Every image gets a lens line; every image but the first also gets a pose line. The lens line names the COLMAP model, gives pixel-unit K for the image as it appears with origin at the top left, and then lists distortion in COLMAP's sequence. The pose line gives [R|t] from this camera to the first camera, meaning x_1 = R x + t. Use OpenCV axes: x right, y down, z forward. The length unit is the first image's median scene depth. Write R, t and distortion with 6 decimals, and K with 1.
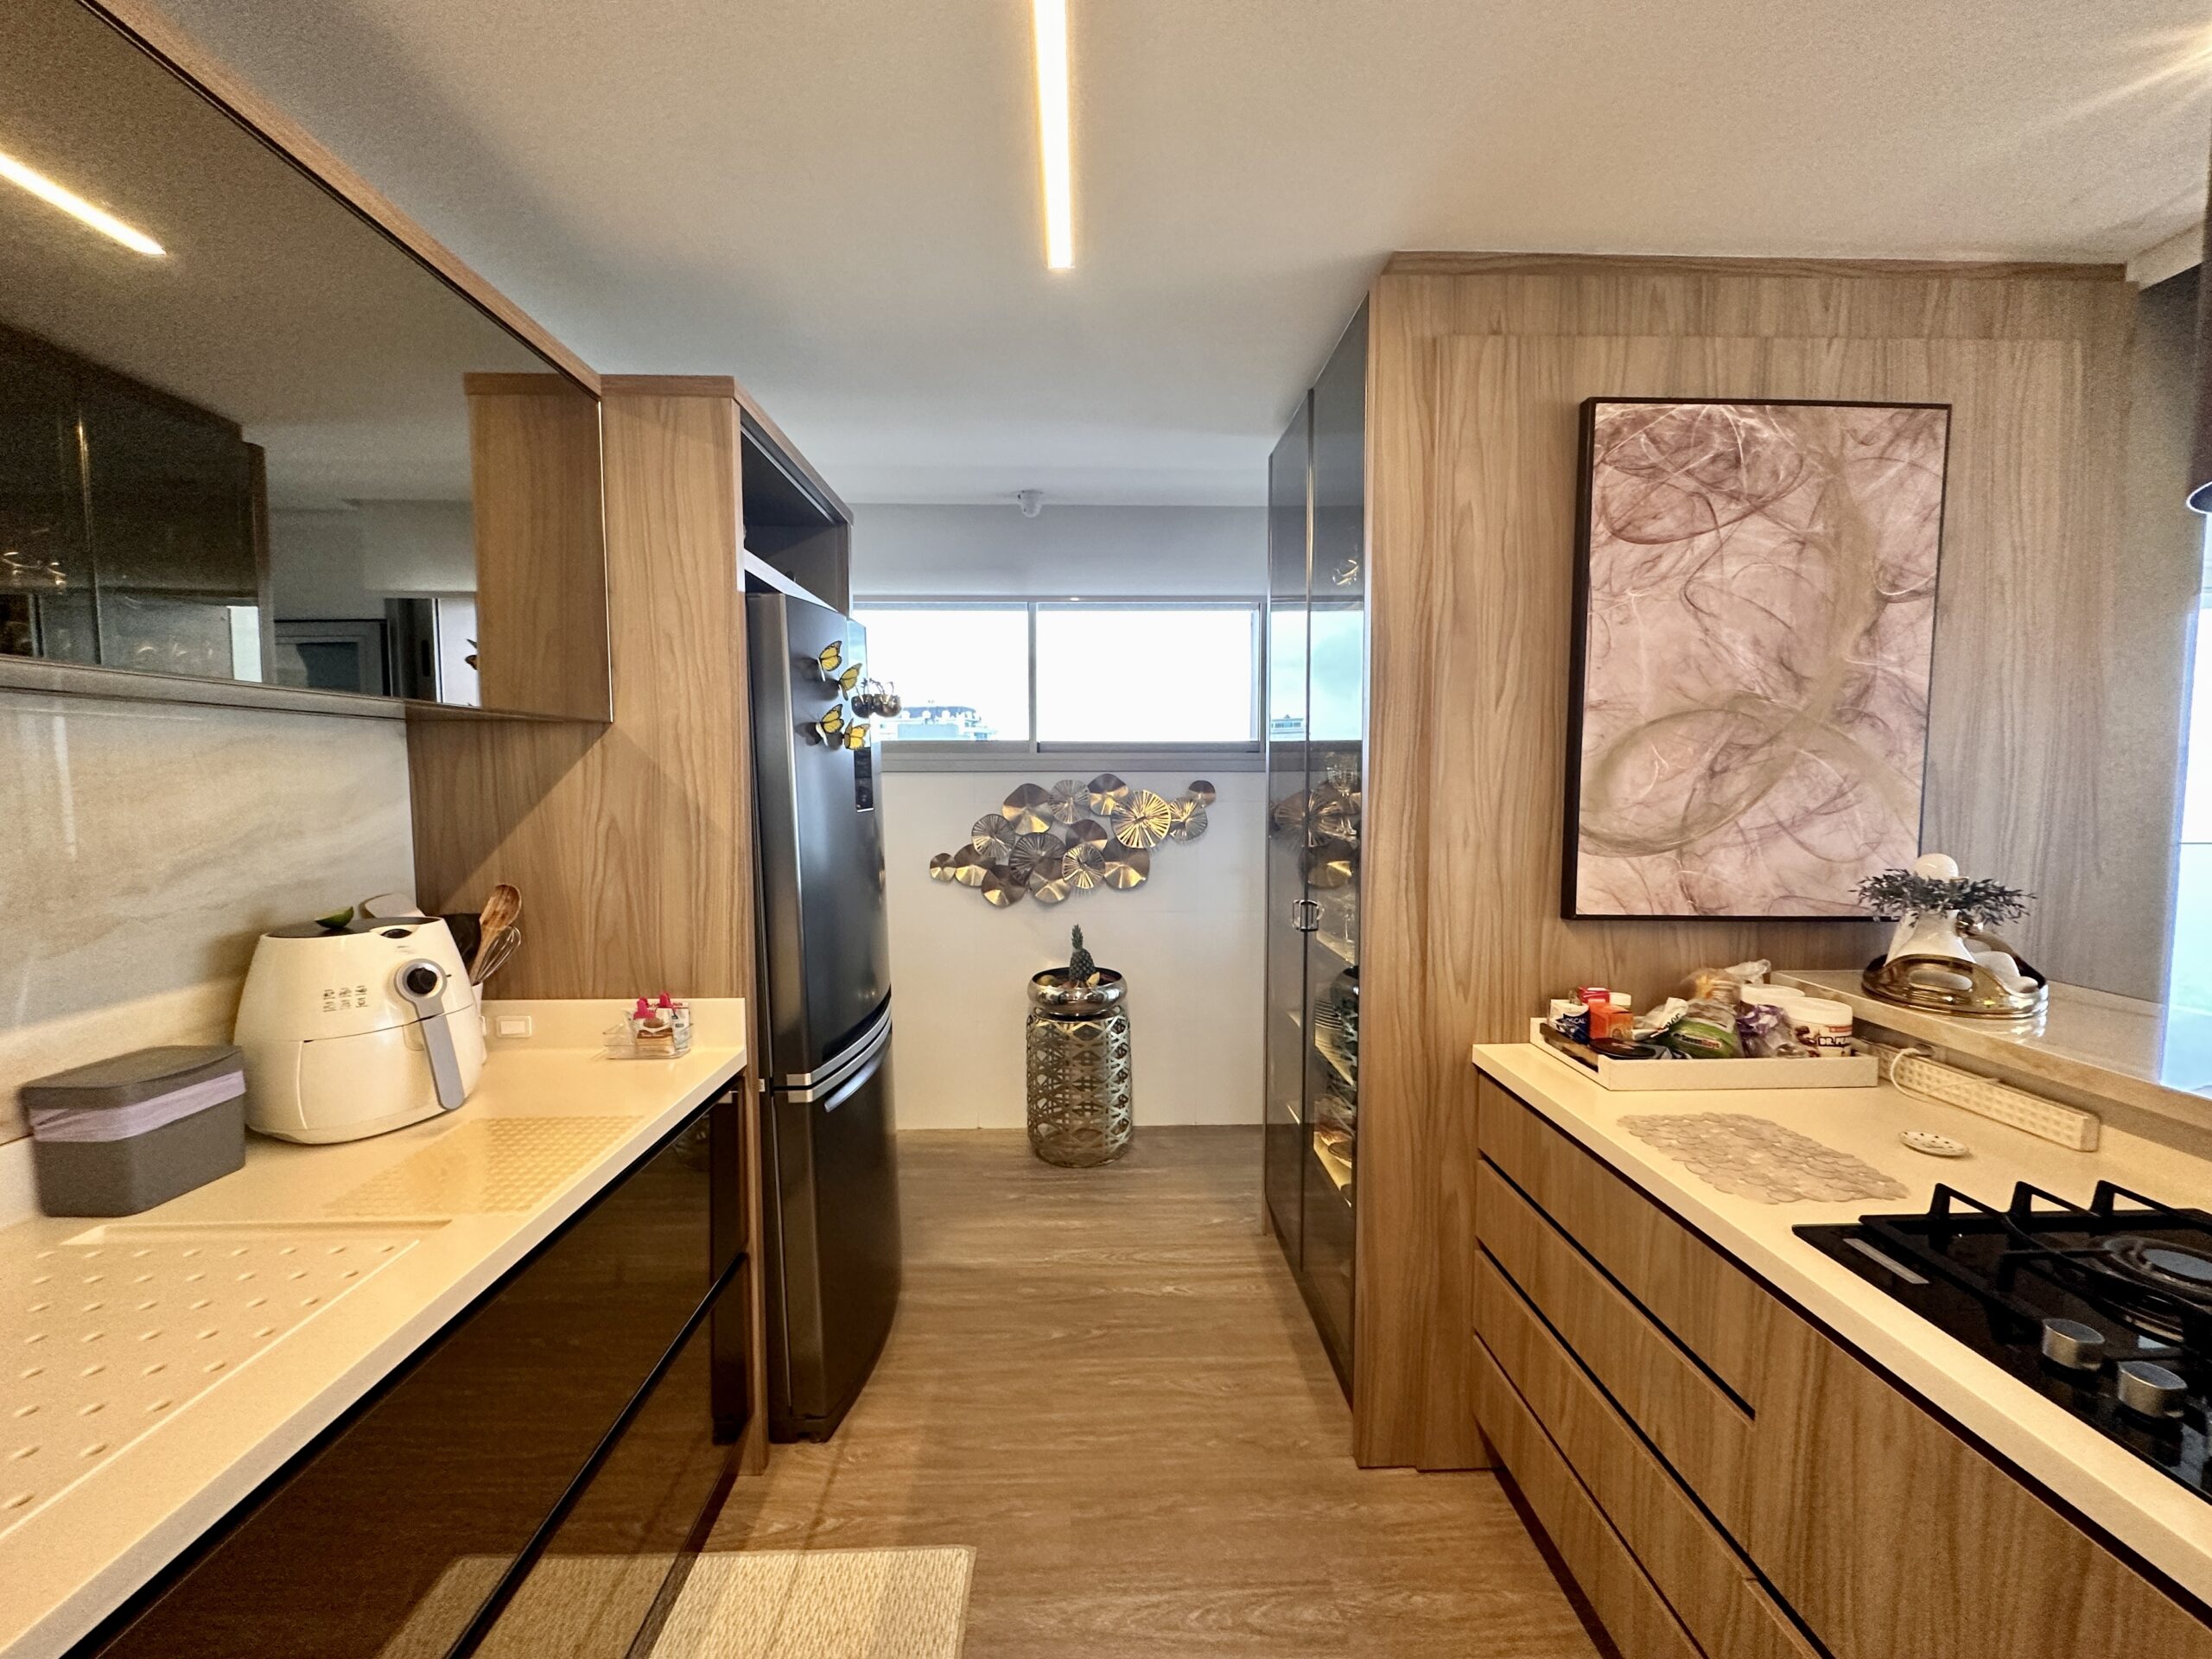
lens RADIAL K [[888.8, 0, 1106.0], [0, 888.8, 829.5], [0, 0, 1]] dist [-0.001831, -0.000244]
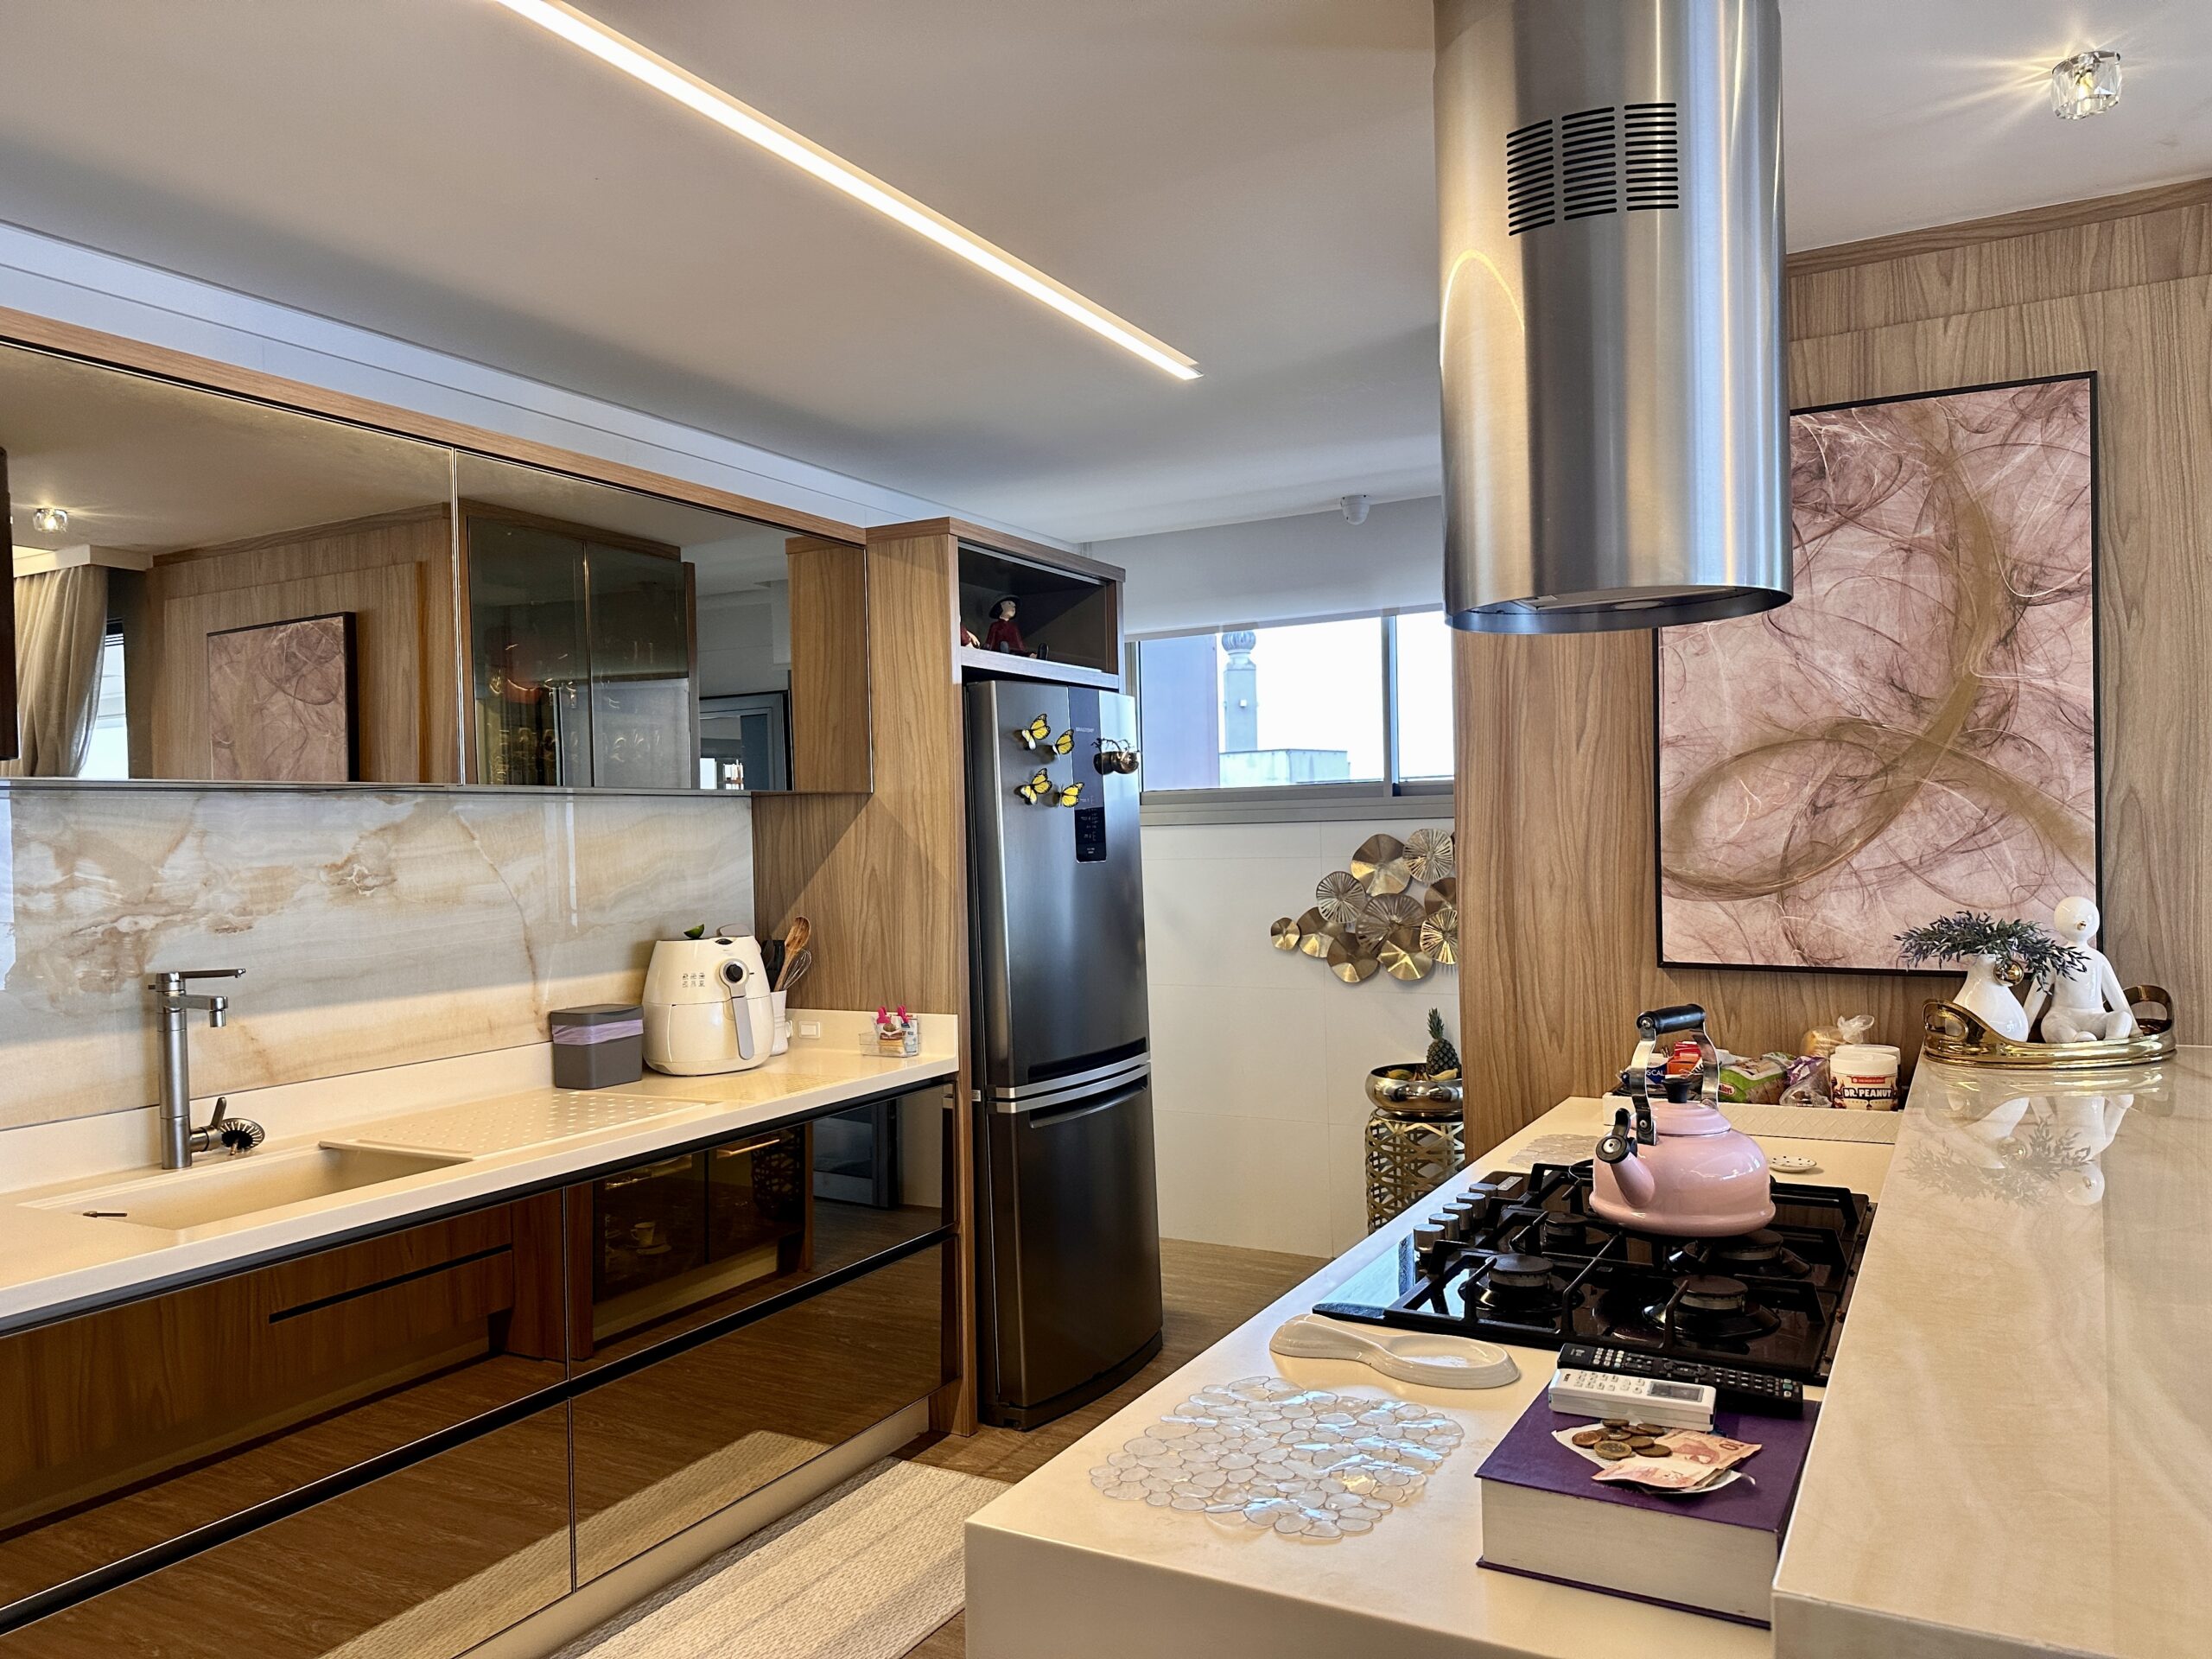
lens RADIAL K [[1548.6, 0, 1116.5], [0, 1548.6, 833.5], [0, 0, 1]] dist [0.132395, -0.190334]
pose [[0.862846, -0.018905, -0.505113, 0.881170], [-0.009440, 0.998523, -0.053497, 0.054816], [0.505379, 0.050928, 0.861393, -0.751957]]
